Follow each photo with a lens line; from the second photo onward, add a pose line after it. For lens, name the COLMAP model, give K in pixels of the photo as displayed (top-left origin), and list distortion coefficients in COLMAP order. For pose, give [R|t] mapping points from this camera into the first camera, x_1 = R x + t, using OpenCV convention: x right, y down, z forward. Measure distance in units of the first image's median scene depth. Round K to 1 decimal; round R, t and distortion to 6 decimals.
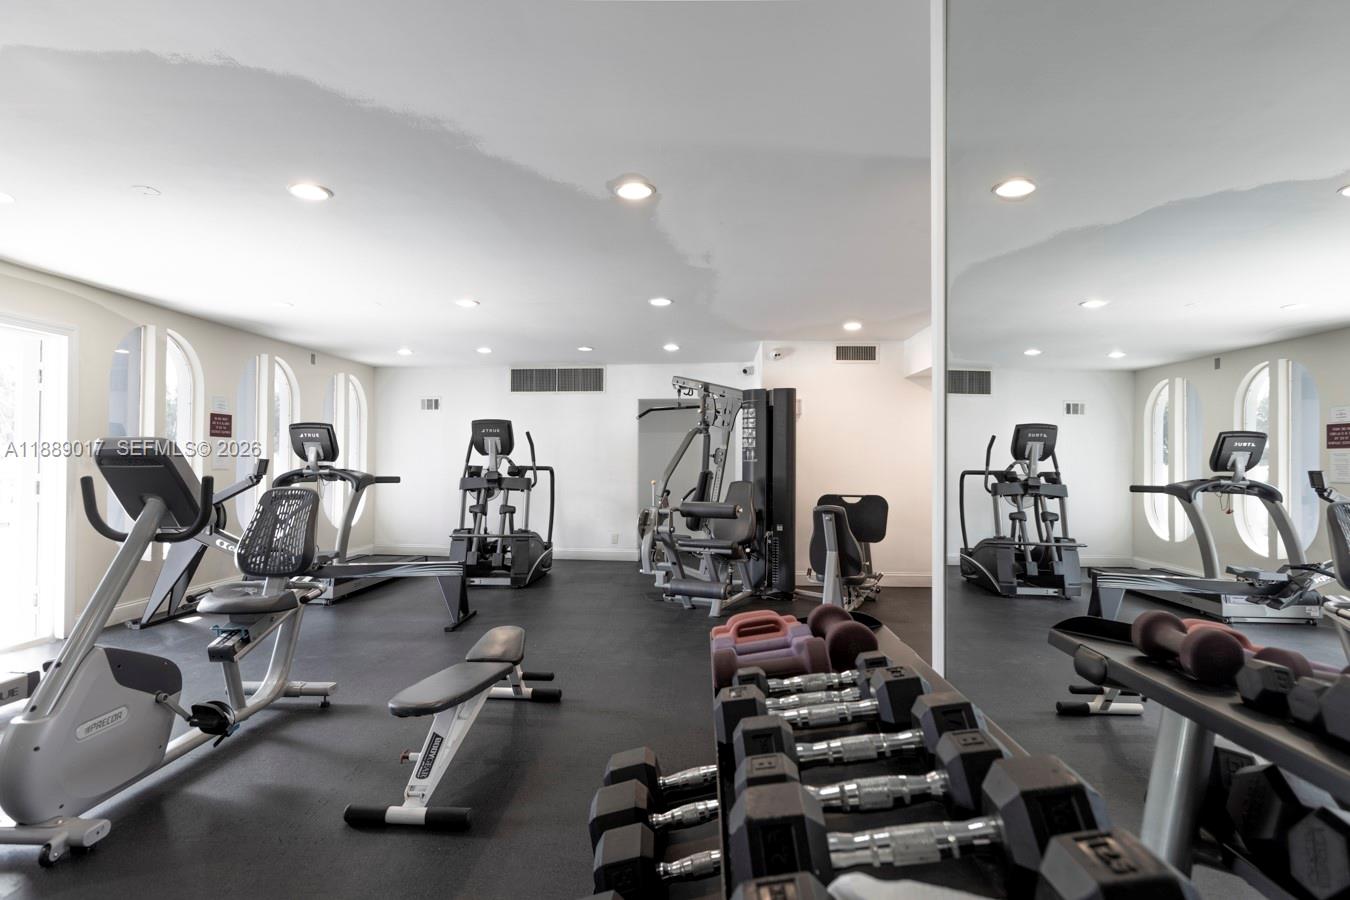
lens RADIAL K [[696.2, 0, 676.2], [0, 696.2, 453.2], [0, 0, 1]] dist [-0.003933, -0.001078]
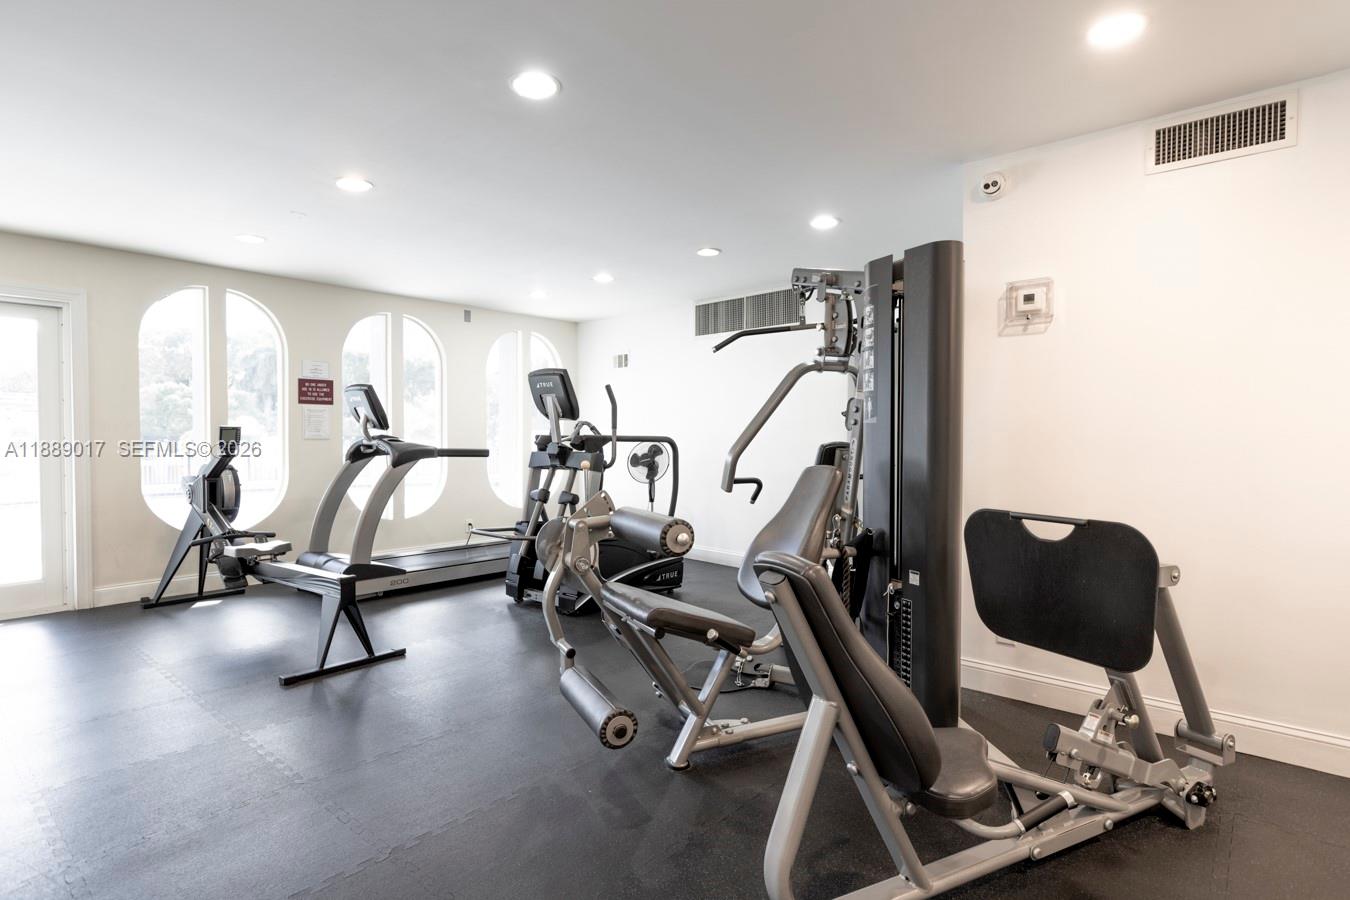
lens RADIAL K [[696.2, 0, 673.8], [0, 696.2, 450.3], [0, 0, 1]] dist [-0.003933, -0.001078]
pose [[0.779361, 0.011047, -0.626478, 0.270626], [0.009618, 0.999516, 0.029590, 0.013728], [0.626502, -0.029087, 0.778877, 0.523681]]
